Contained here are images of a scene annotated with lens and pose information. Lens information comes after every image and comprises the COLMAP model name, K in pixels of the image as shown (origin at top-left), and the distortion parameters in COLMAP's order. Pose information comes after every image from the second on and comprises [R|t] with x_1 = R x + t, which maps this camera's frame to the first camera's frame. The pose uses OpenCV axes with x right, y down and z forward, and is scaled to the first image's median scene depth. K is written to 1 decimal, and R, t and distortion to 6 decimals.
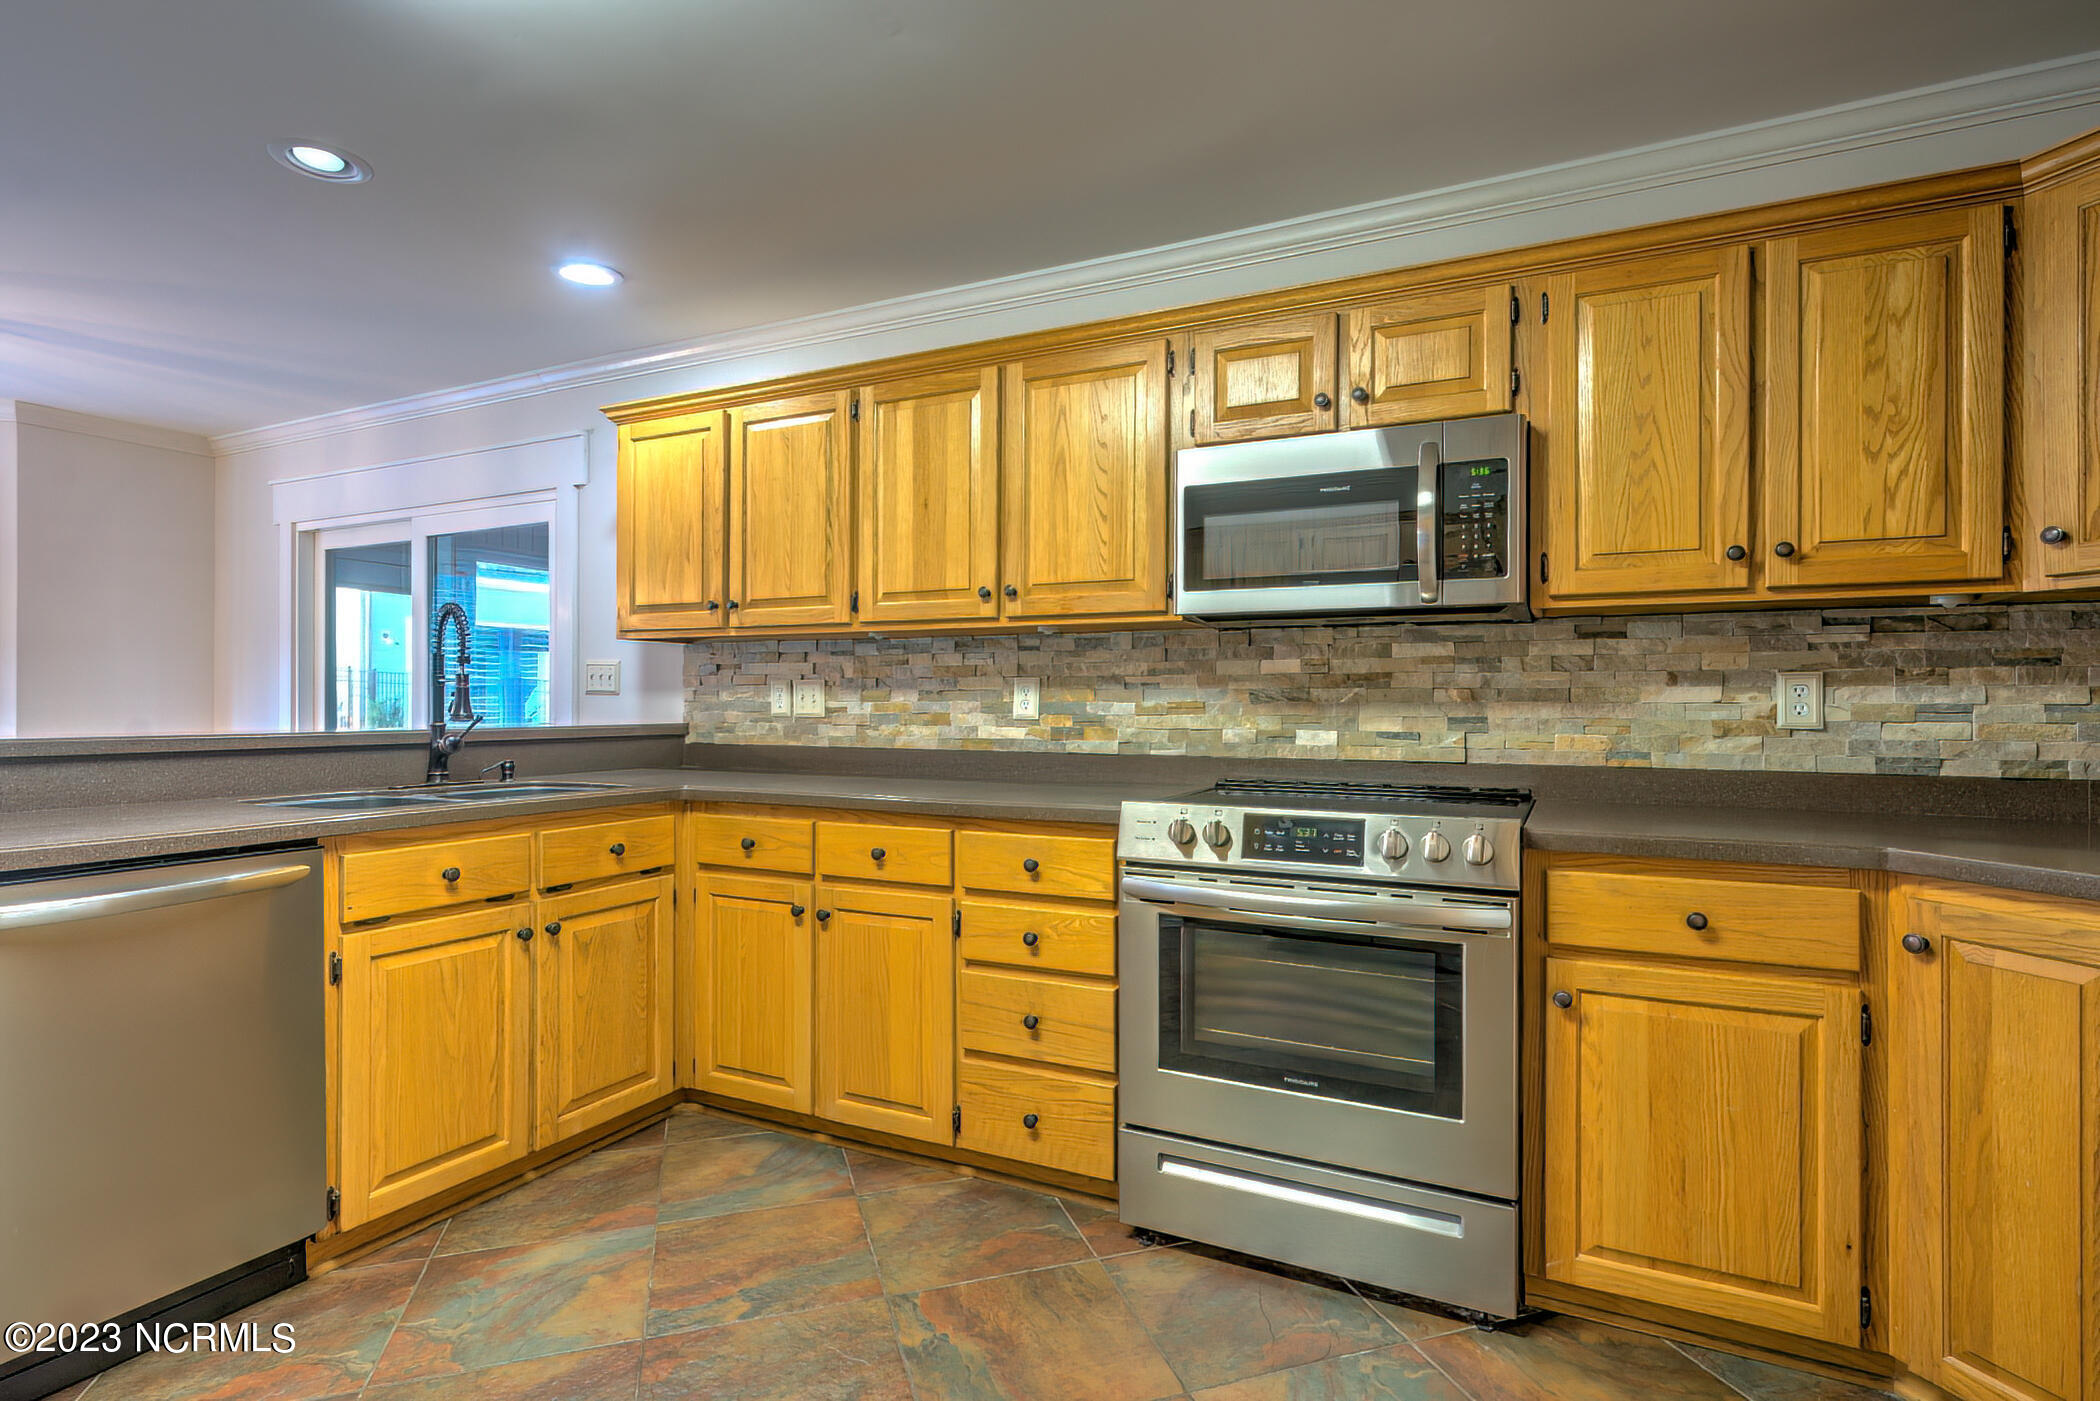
lens RADIAL K [[993.9, 0, 1053.7], [0, 993.9, 700.3], [0, 0, 1]] dist [-0.001679, 0.002758]
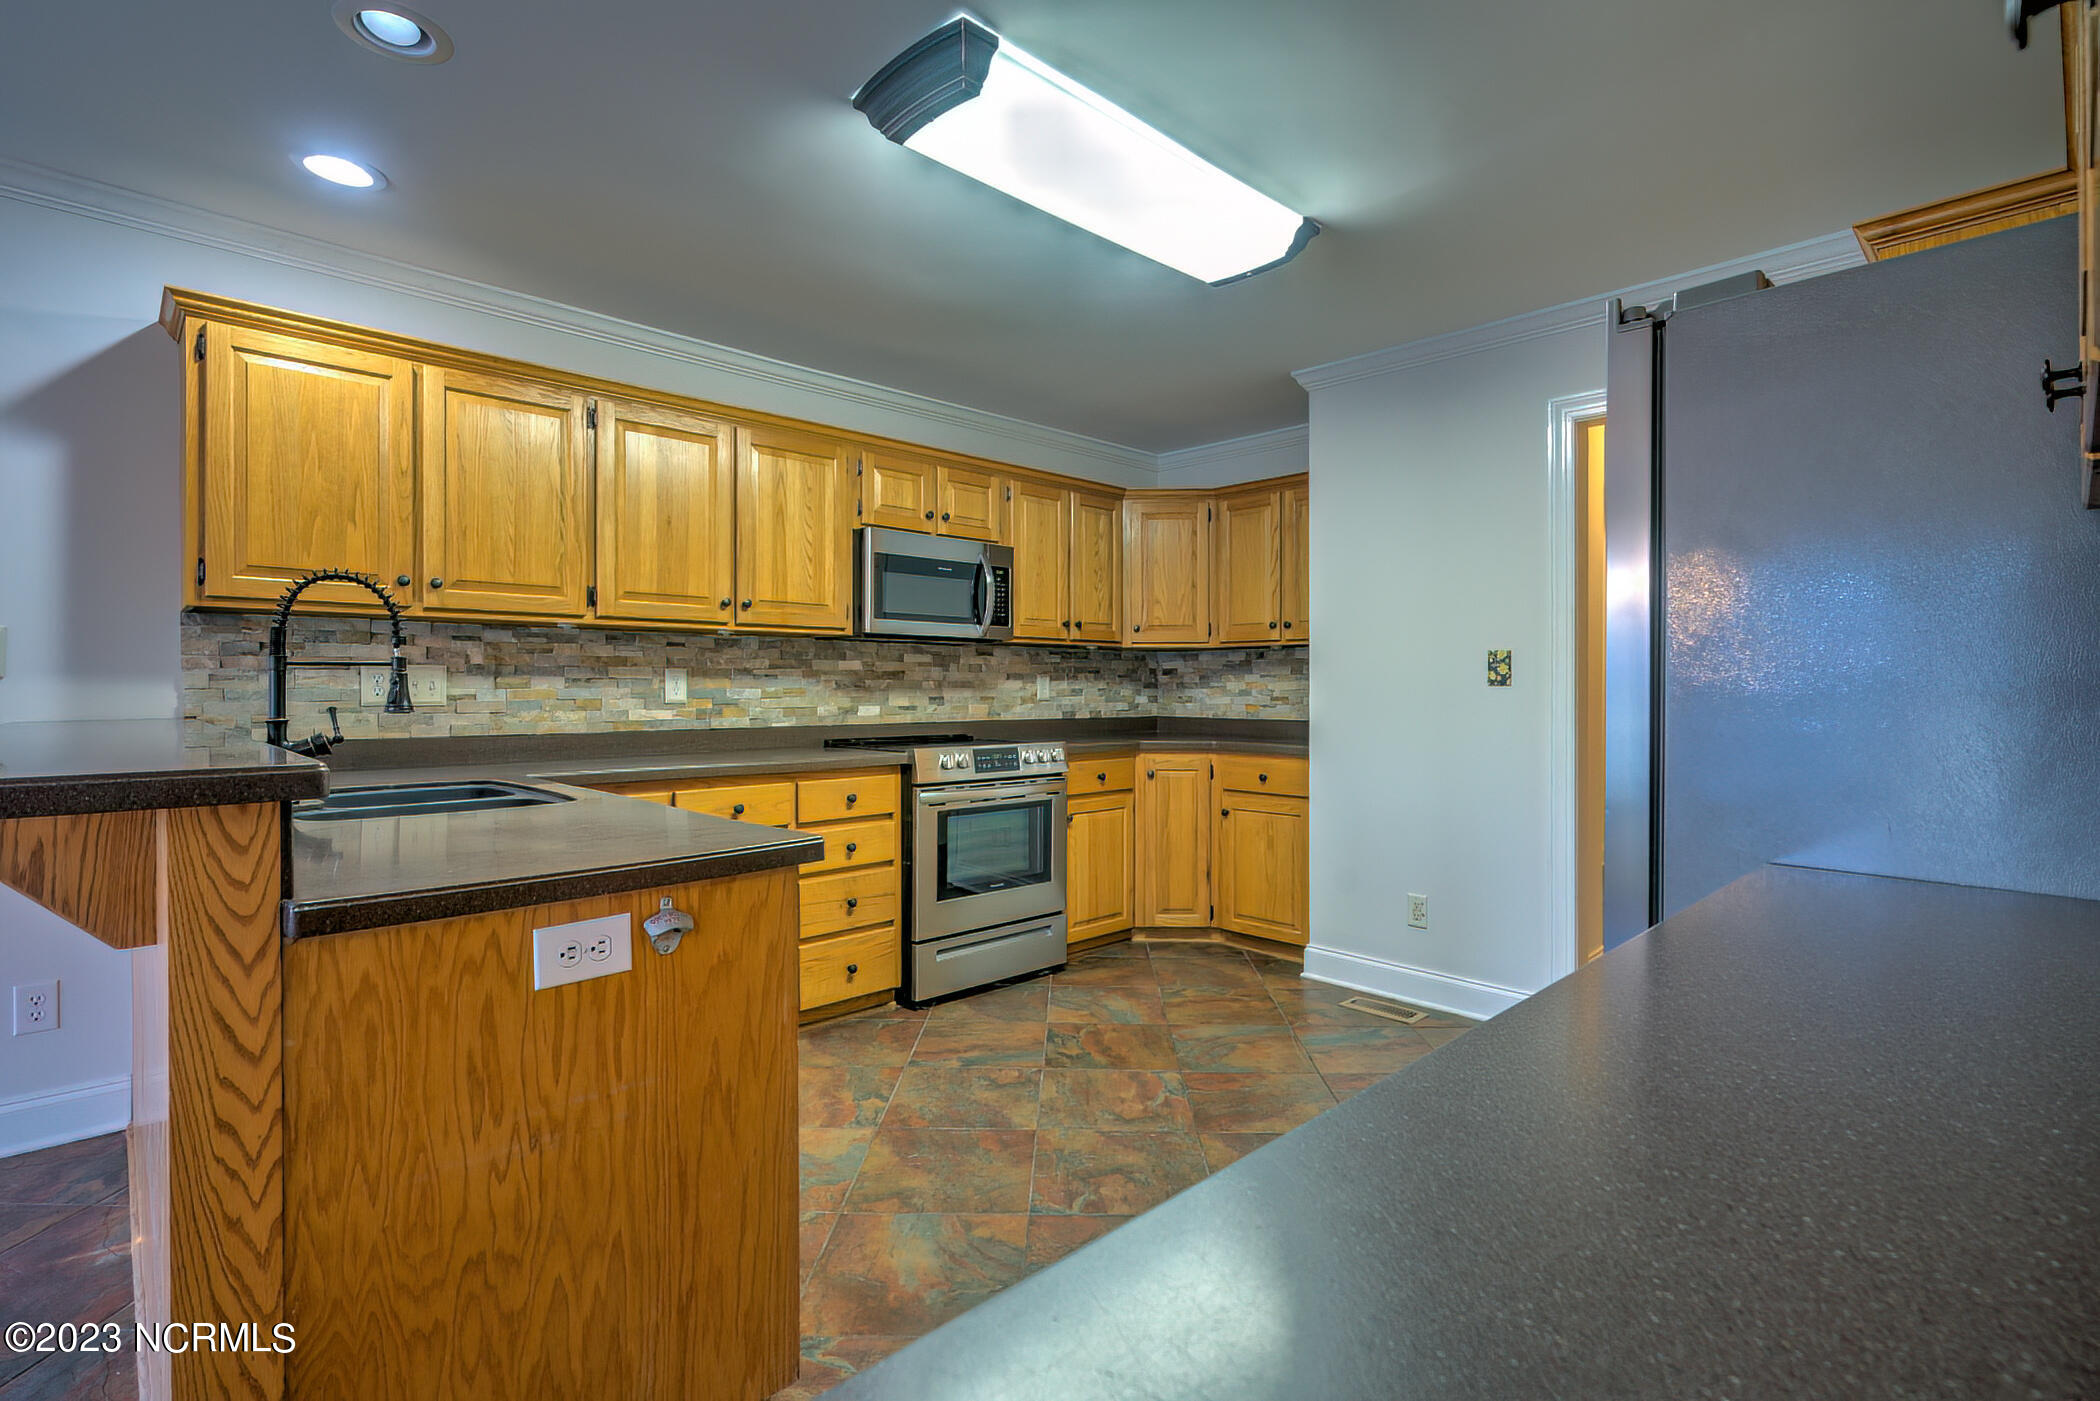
lens RADIAL K [[993.9, 0, 1046.3], [0, 993.9, 694.5], [0, 0, 1]] dist [-0.001679, 0.002758]
pose [[0.349055, -0.008604, 0.937063, -1.120899], [-0.002358, 0.999947, 0.010059, -0.004976], [-0.937099, -0.005721, 0.349016, 0.175069]]
